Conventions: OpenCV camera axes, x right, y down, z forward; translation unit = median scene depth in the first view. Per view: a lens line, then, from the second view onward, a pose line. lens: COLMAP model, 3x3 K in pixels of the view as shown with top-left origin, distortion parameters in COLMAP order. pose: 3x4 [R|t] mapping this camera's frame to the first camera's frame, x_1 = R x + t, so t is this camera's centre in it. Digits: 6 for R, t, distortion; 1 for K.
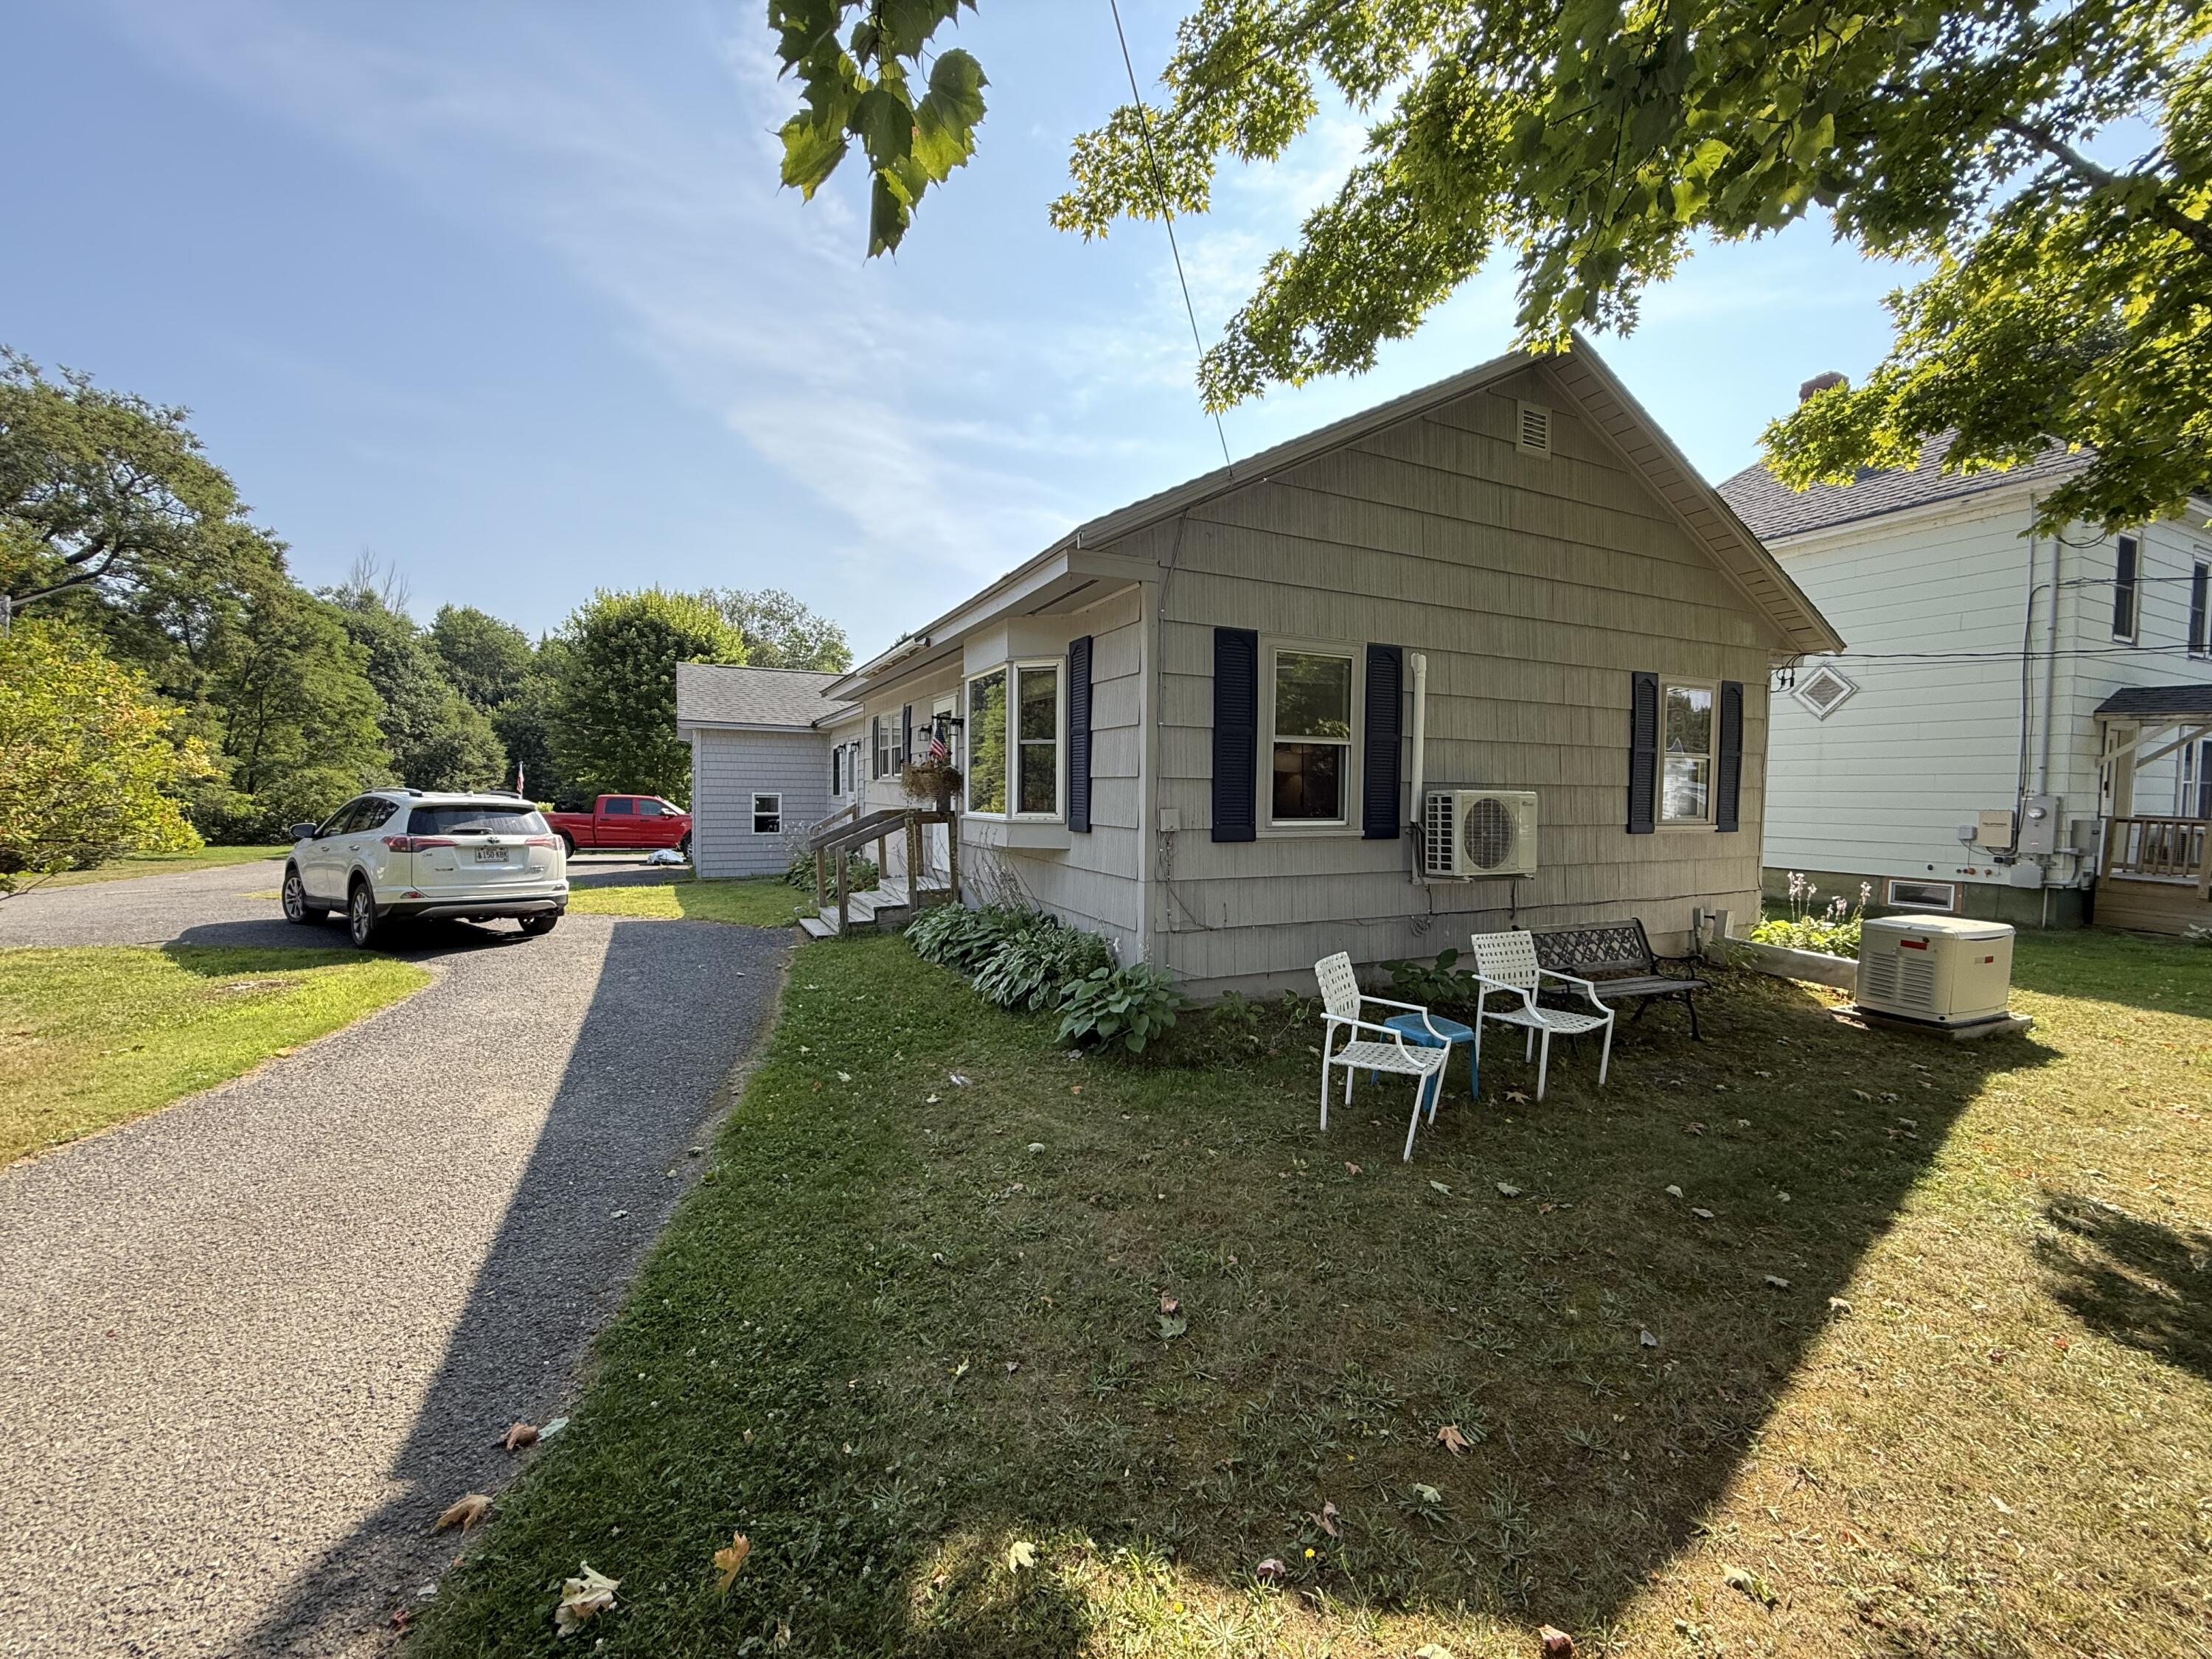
lens RADIAL K [[879.4, 0, 1098.9], [0, 879.4, 815.9], [0, 0, 1]] dist [0.000430, -0.000436]
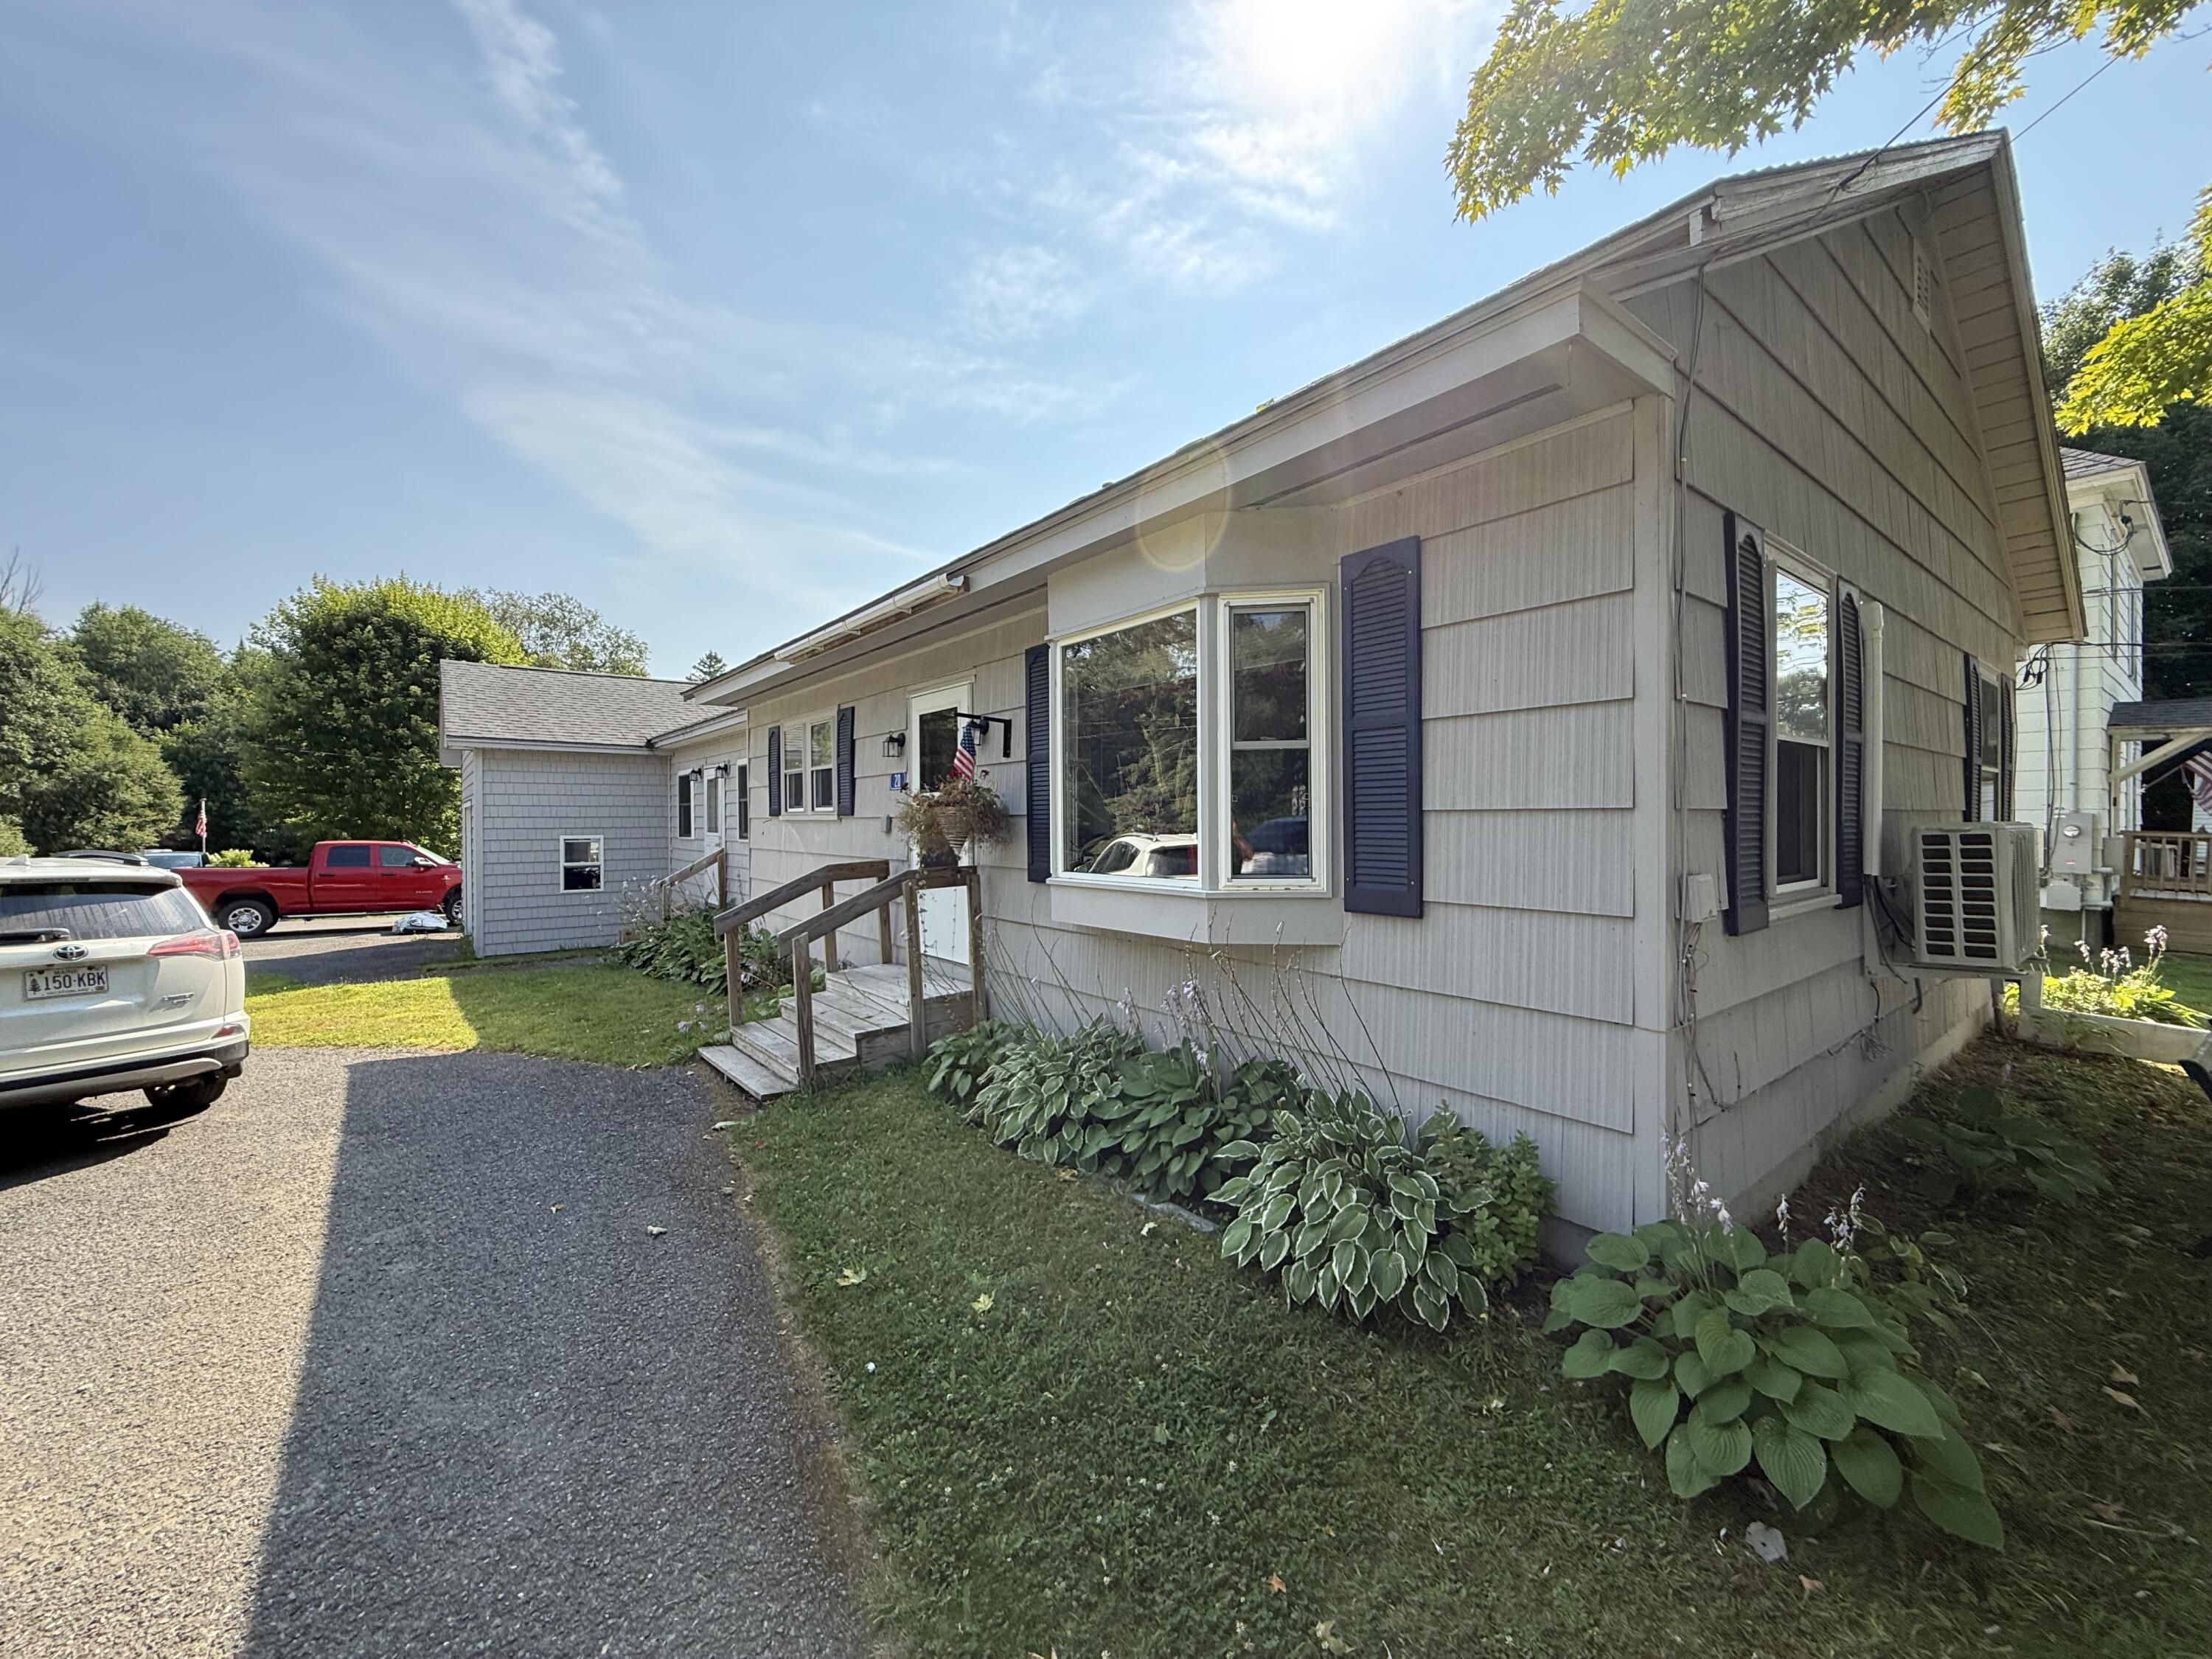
lens RADIAL K [[879.4, 0, 1097.4], [0, 879.4, 818.1], [0, 0, 1]] dist [0.000430, -0.000436]
pose [[0.978287, -0.017256, 0.206537, -0.214196], [0.023466, 0.999342, -0.027655, -0.020830], [-0.205924, 0.031901, 0.978048, 0.379587]]
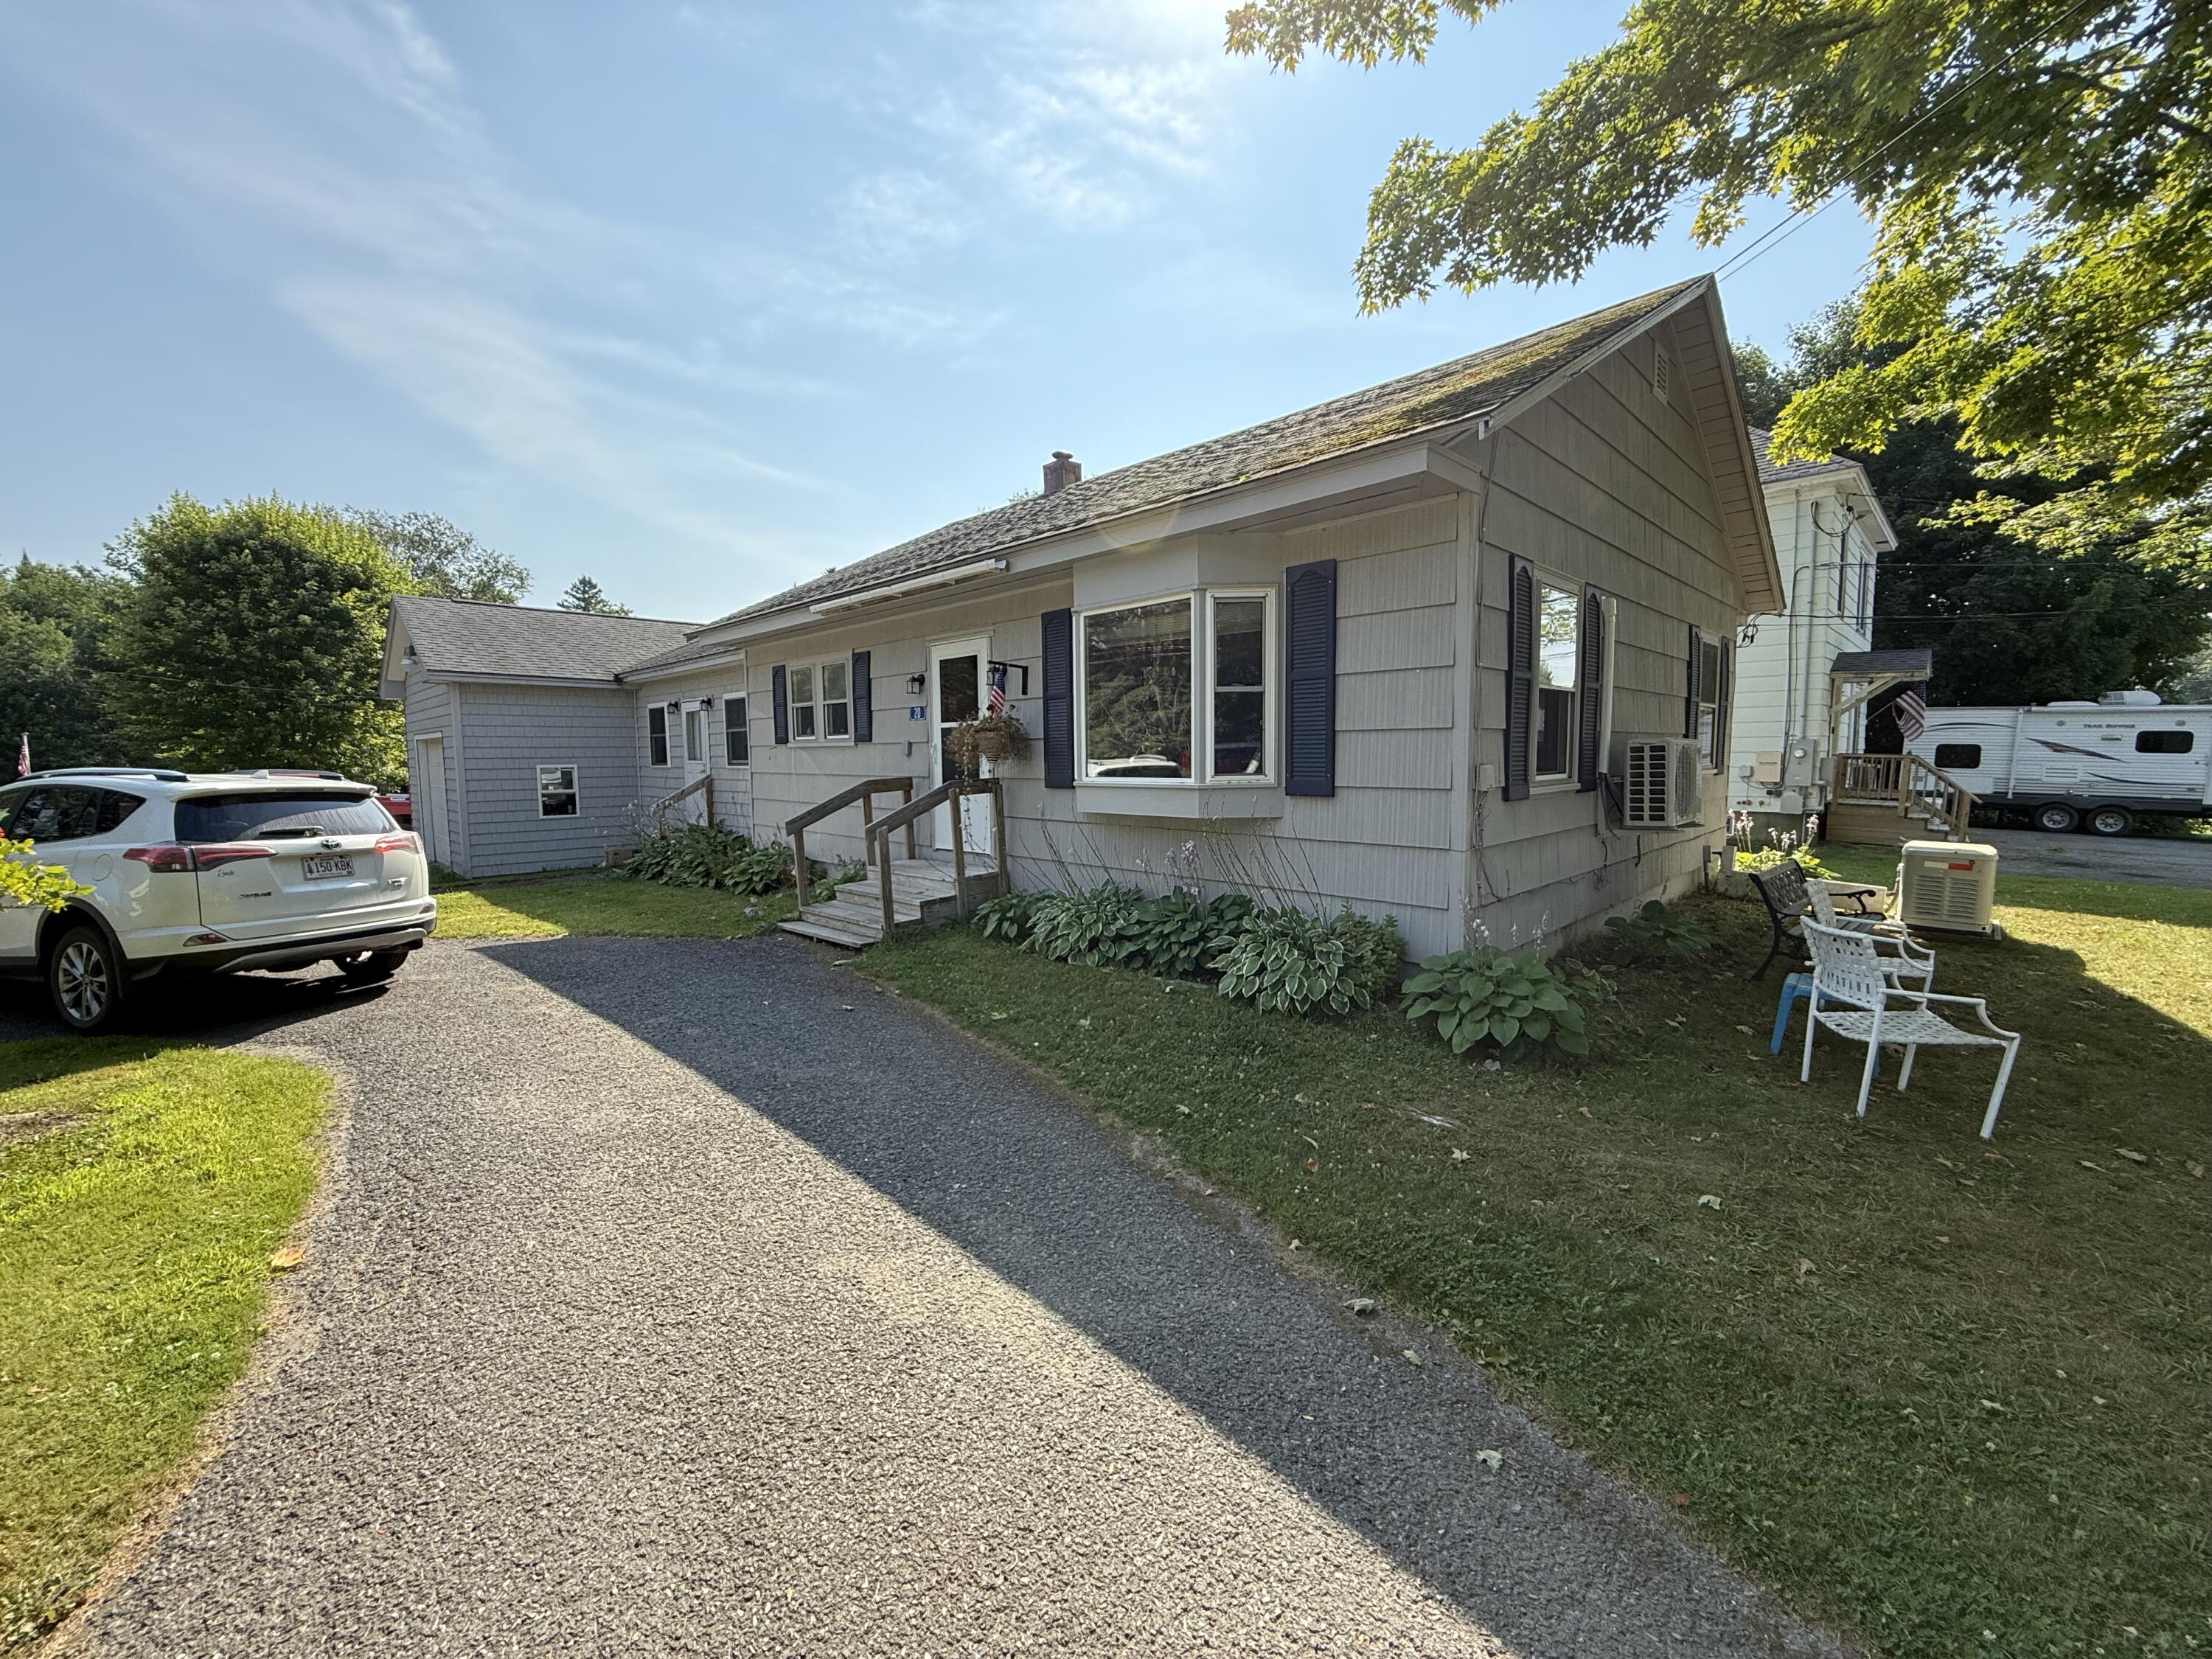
lens RADIAL K [[879.4, 0, 1096.2], [0, 879.4, 816.4], [0, 0, 1]] dist [0.000430, -0.000436]
pose [[0.946261, -0.044999, 0.320257, -0.352544], [0.031093, 0.998344, 0.048405, -0.006814], [-0.321905, -0.035846, 0.946093, 0.196247]]
